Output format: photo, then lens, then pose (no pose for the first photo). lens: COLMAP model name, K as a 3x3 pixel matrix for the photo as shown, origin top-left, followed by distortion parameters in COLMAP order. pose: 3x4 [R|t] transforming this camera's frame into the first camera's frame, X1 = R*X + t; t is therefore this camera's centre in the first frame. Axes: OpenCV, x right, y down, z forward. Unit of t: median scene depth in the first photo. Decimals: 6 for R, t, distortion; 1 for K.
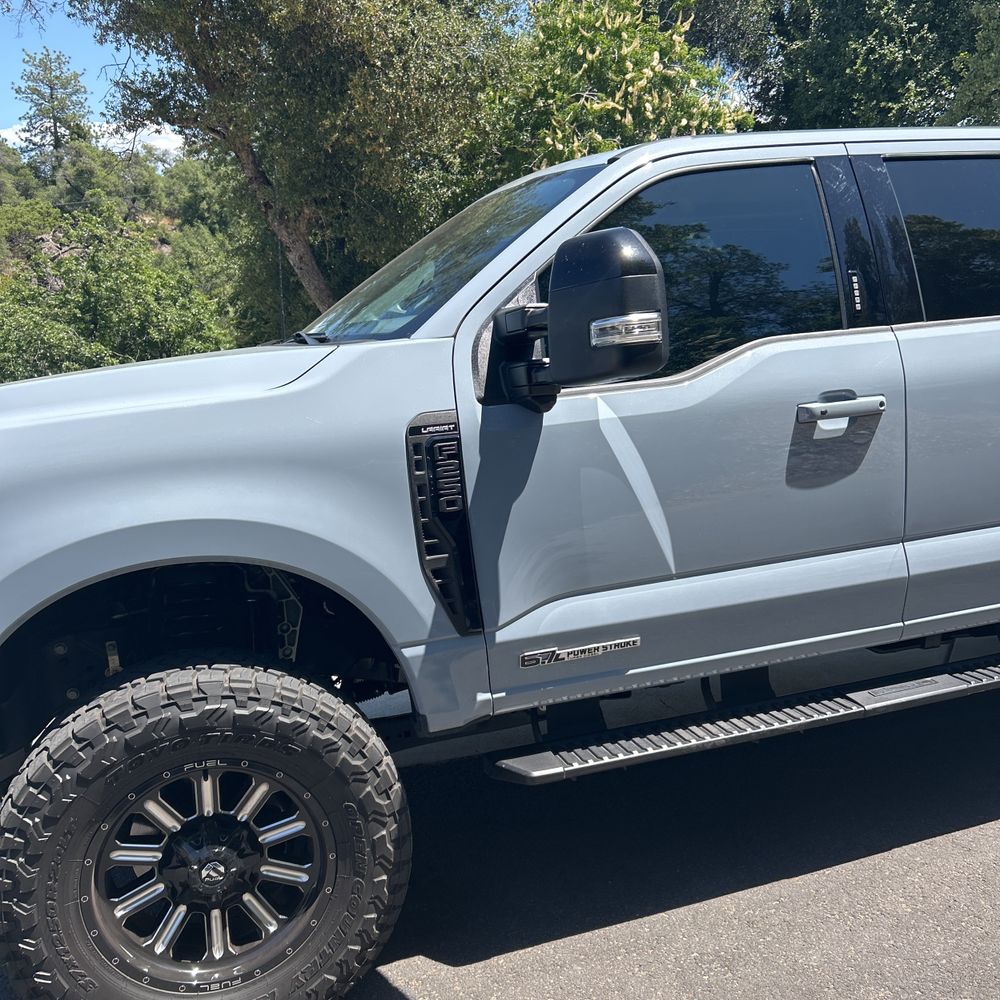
lens RADIAL K [[1003.9, 0, 492.5], [0, 1003.9, 526.8], [0, 0, 1]] dist [0.025599, 0.000000]
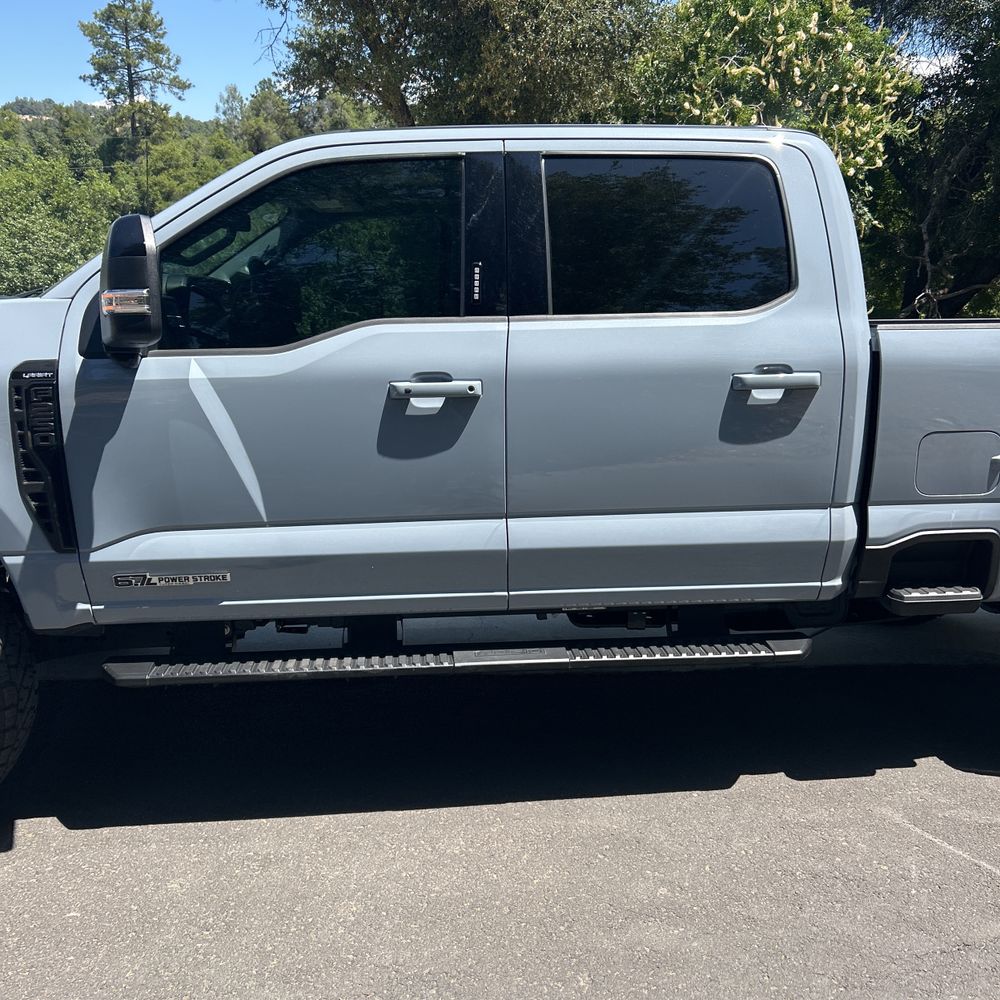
lens RADIAL K [[1003.9, 0, 514.8], [0, 1003.9, 520.5], [0, 0, 1]] dist [0.025599, 0.000000]
pose [[0.969344, 0.110544, -0.219435, 0.390542], [-0.102886, 0.993626, 0.046066, -0.020297], [0.223129, -0.022077, 0.974539, -0.021727]]
